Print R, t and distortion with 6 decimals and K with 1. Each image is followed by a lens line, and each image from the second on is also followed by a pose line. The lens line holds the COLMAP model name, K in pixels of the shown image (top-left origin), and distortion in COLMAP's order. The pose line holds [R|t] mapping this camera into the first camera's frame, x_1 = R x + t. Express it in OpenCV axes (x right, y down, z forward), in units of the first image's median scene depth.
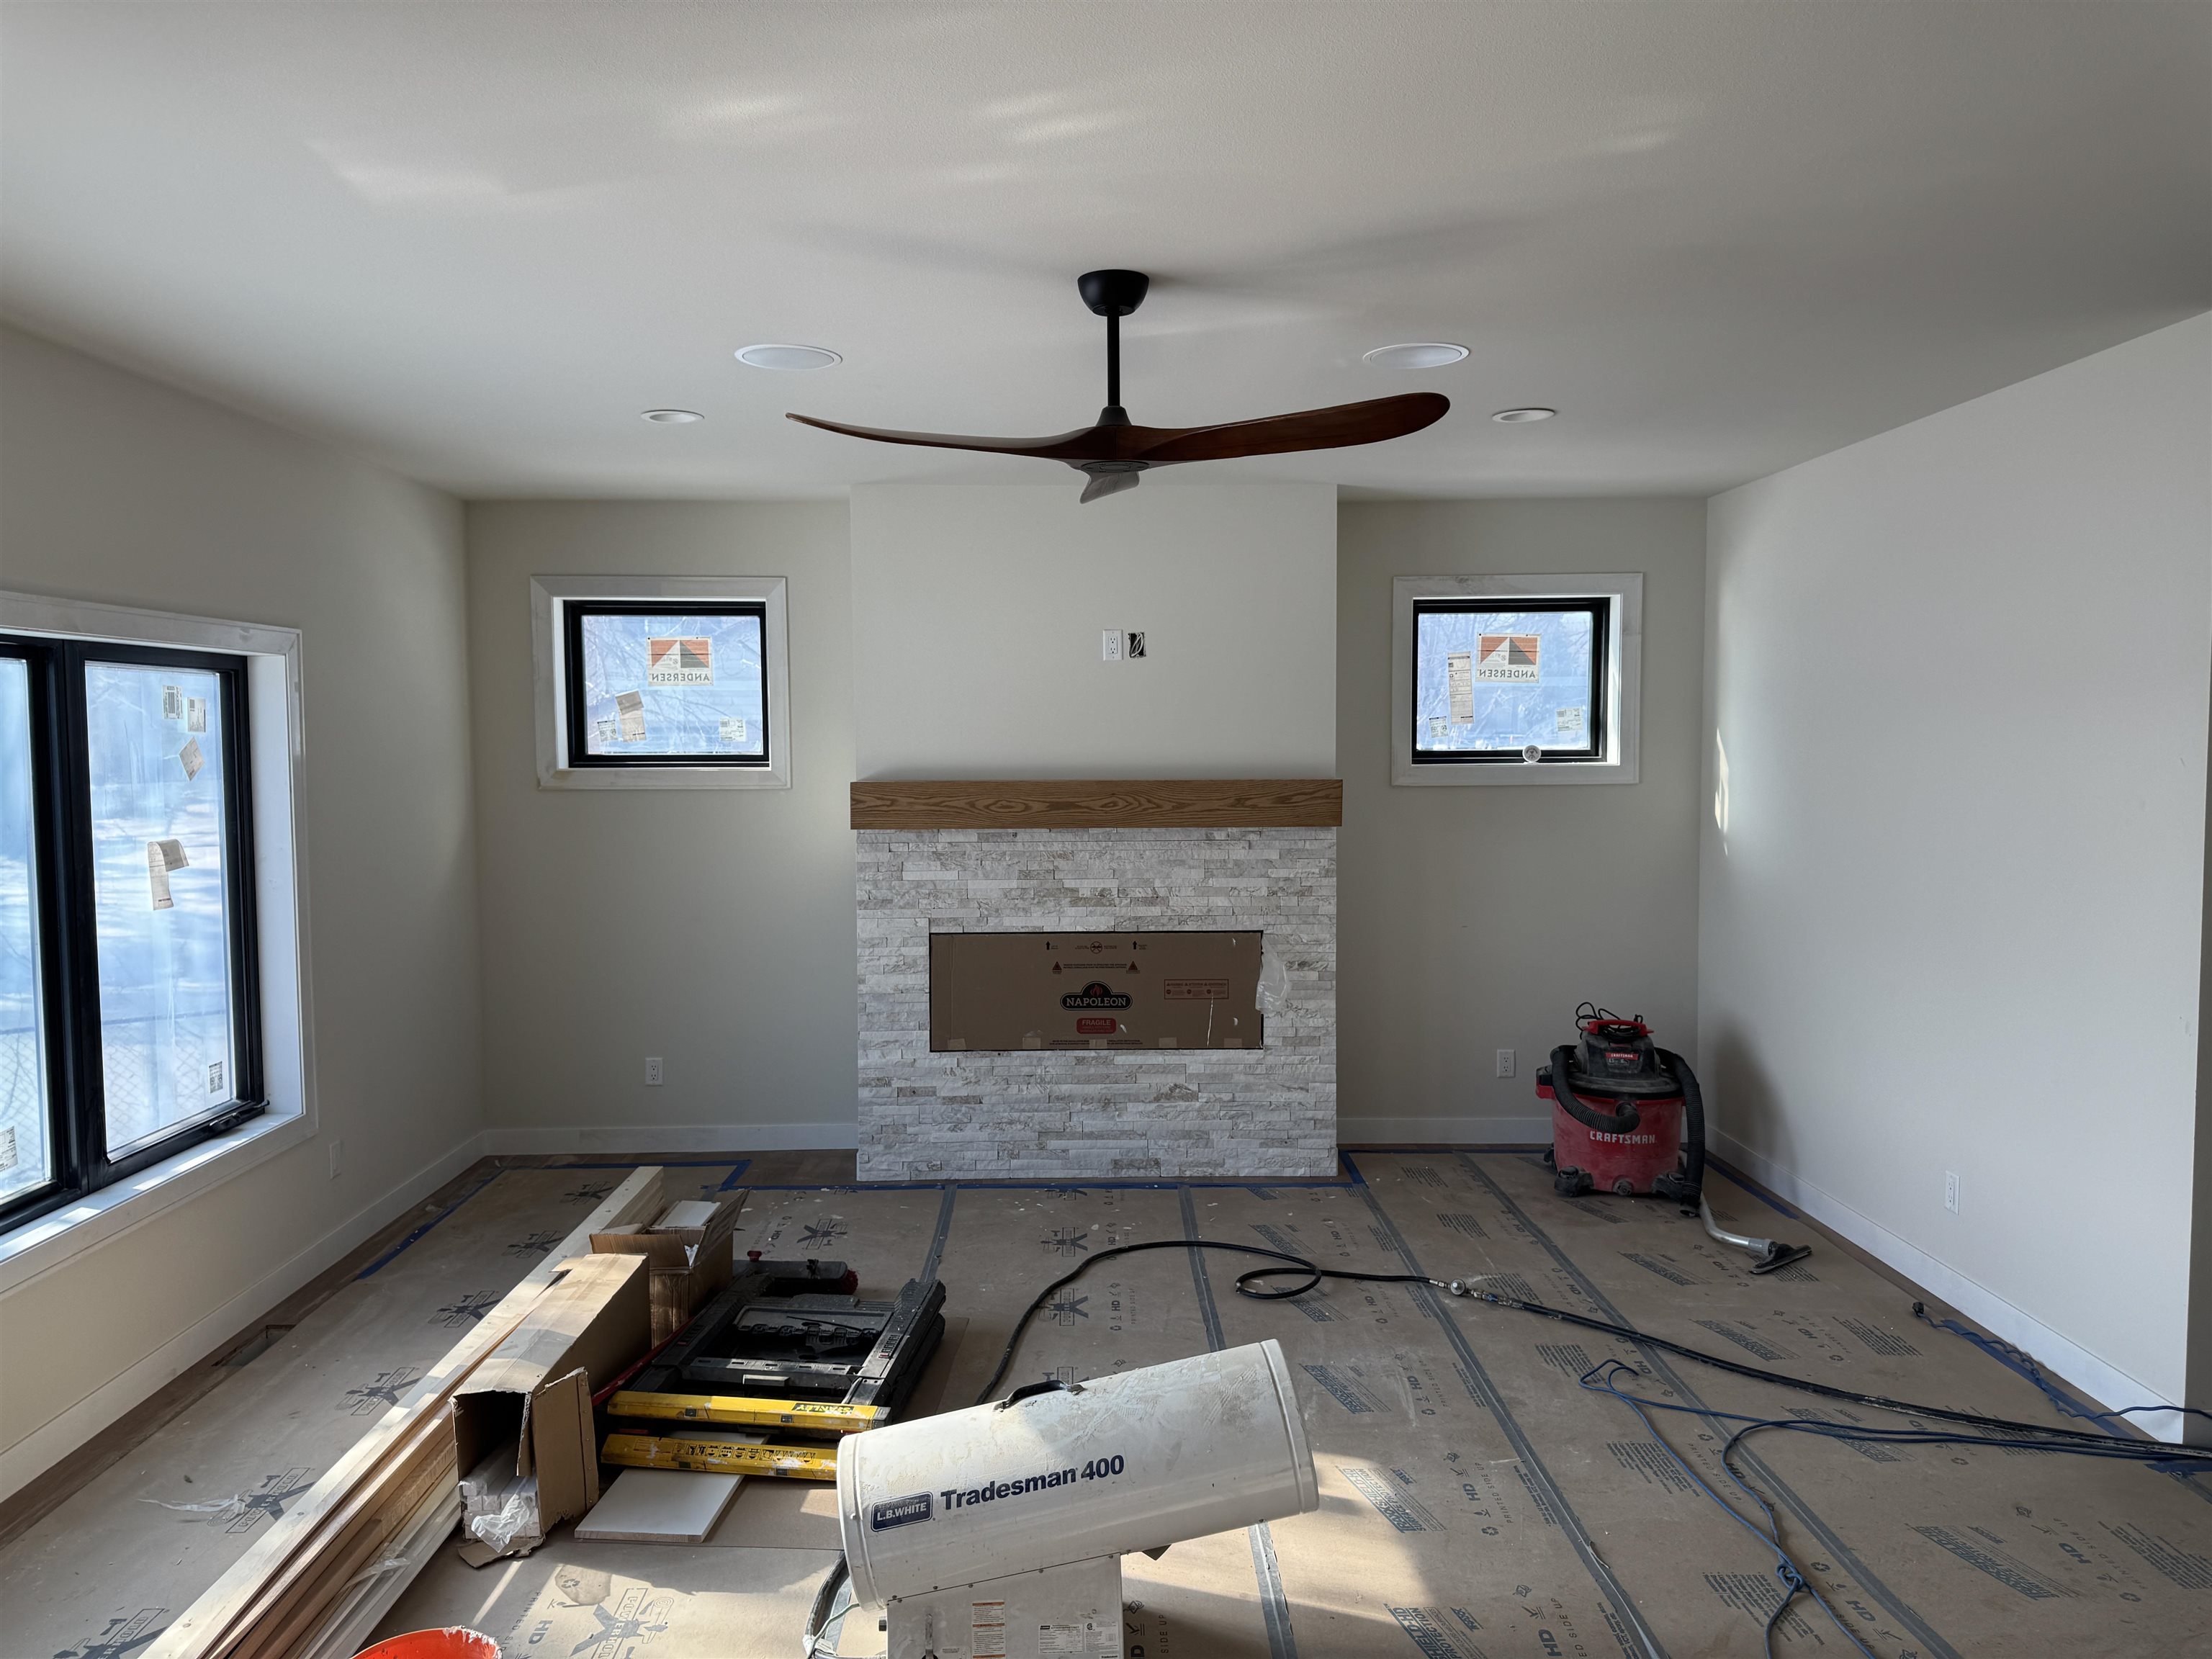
lens RADIAL K [[1554.3, 0, 1106.0], [0, 1554.3, 829.5], [0, 0, 1]] dist [0.116758, -0.002811]
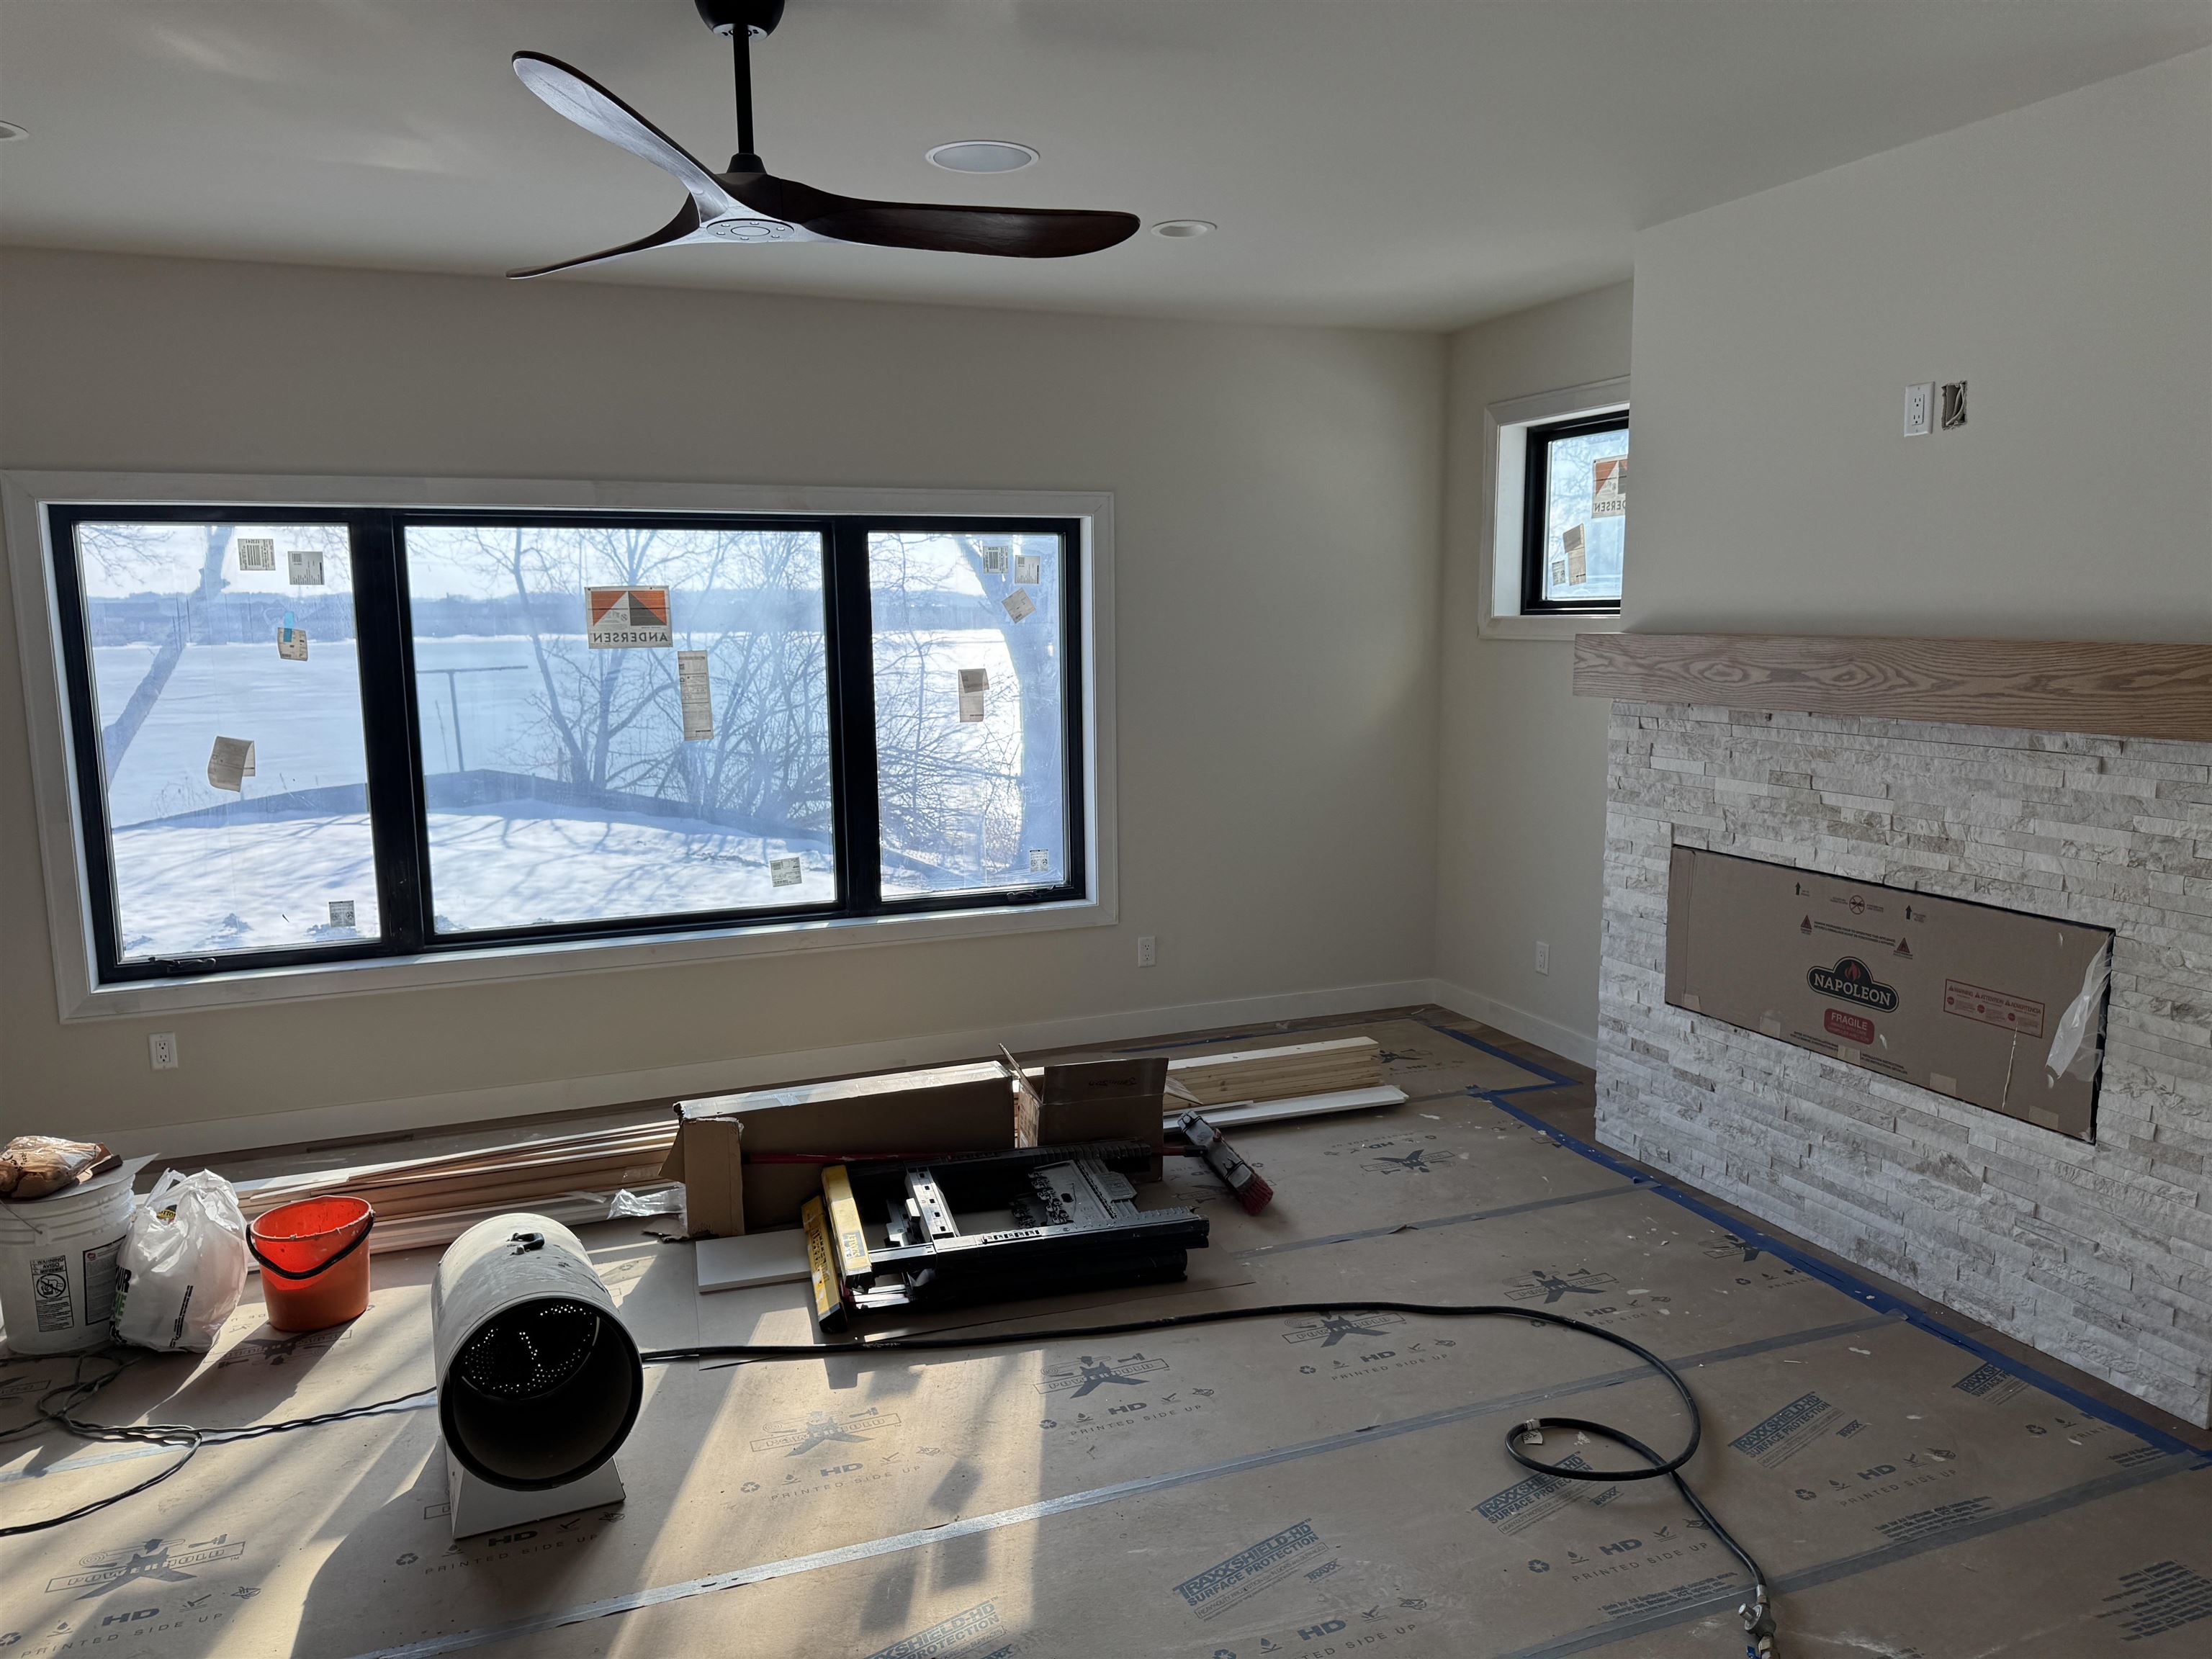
lens RADIAL K [[1556.9, 0, 1104.4], [0, 1556.9, 844.4], [0, 0, 1]] dist [0.056082, -0.064221]
pose [[0.360959, 0.143889, -0.921415, 0.466643], [-0.050753, 0.989592, 0.134653, -0.018645], [0.931200, -0.001839, 0.364505, 0.482727]]
